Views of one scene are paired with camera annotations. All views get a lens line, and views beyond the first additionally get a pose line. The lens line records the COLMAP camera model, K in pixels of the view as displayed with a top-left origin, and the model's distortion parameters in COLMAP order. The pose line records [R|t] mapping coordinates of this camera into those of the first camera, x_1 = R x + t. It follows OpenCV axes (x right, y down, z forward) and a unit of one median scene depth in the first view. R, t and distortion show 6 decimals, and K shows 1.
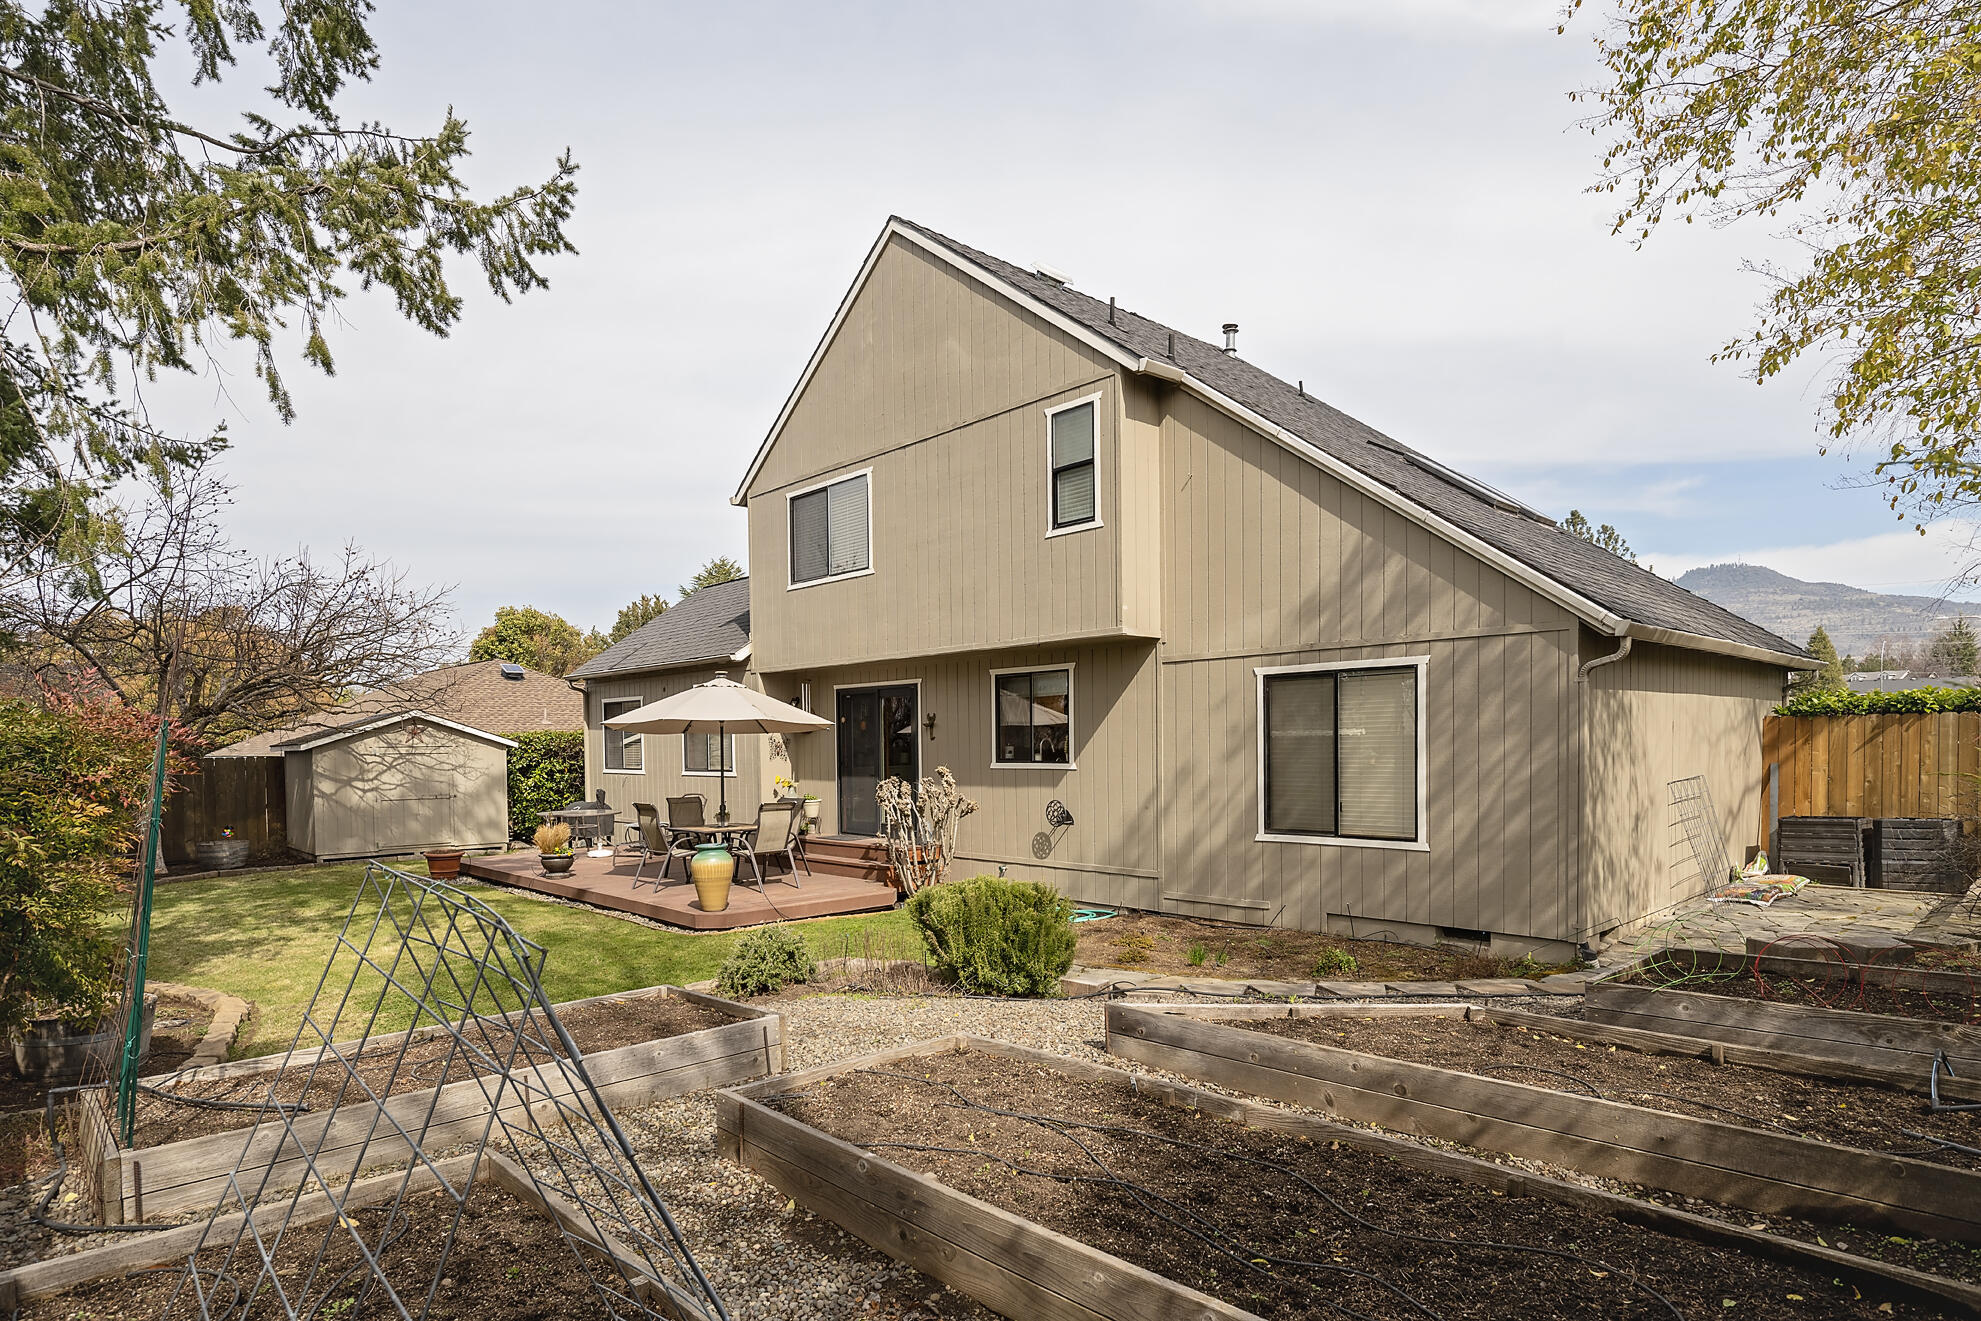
lens RADIAL K [[1105.3, 0, 982.9], [0, 1105.3, 789.1], [0, 0, 1]] dist [-0.002105, -0.000012]
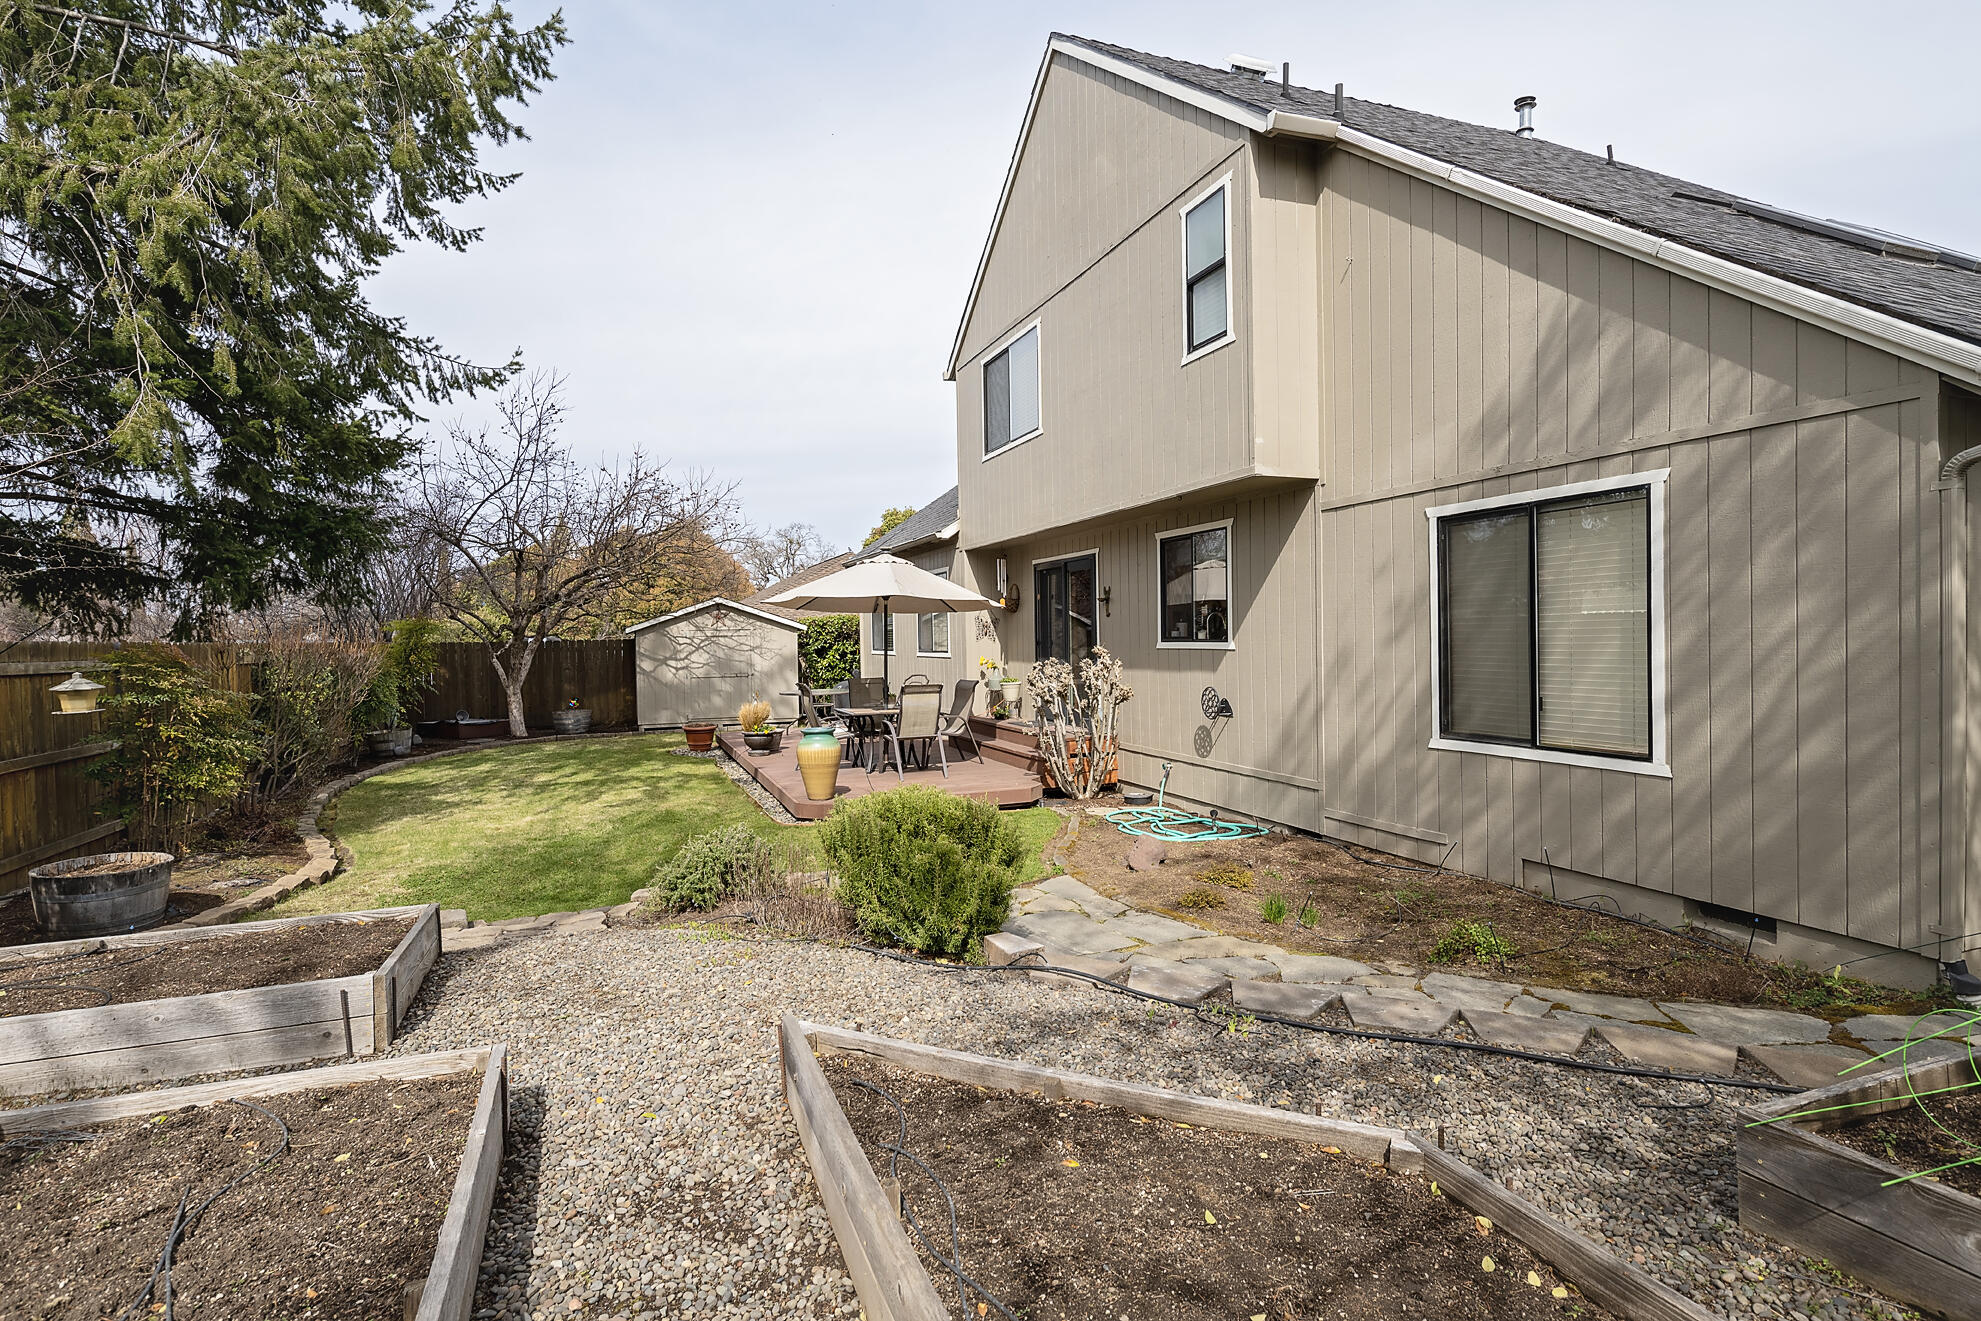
lens RADIAL K [[1016.0, 0, 990.5], [0, 1016.0, 660.5], [0, 0, 1]] dist [-0.002341, 0.000733]
pose [[0.925204, 0.006359, -0.379416, 0.210686], [-0.010732, 0.999898, -0.009412, -0.000929], [0.379318, 0.012780, 0.925178, 0.251147]]
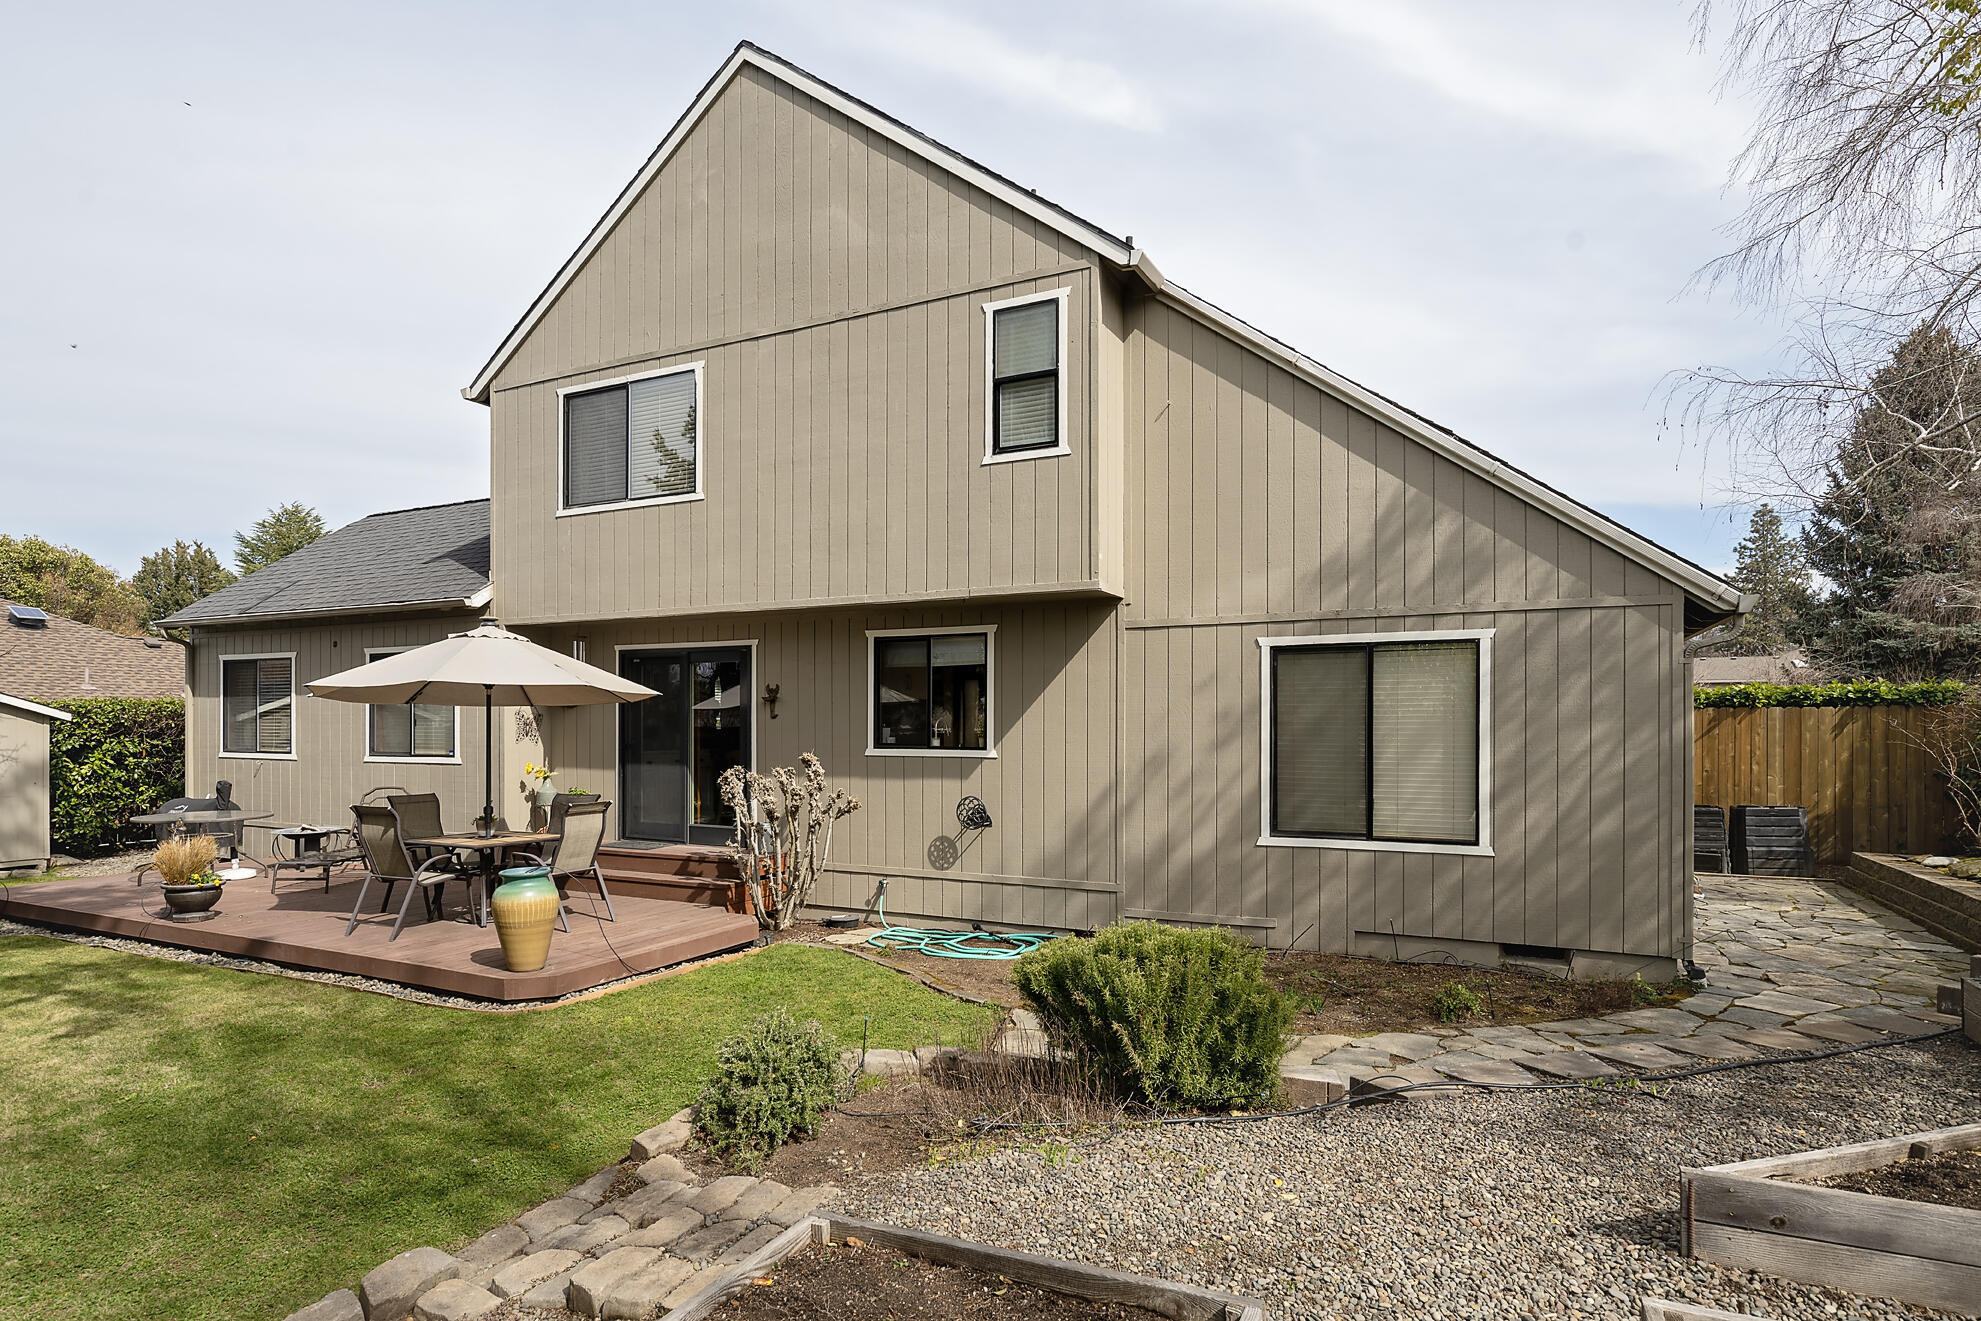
lens RADIAL K [[1071.9, 0, 979.7], [0, 1071.9, 733.2], [0, 0, 1]] dist [-0.002493, 0.001250]
pose [[0.935268, 0.010602, 0.353782, -0.211592], [0.001914, 0.999385, -0.035011, -0.008624], [-0.353935, 0.033421, 0.934673, 0.287938]]
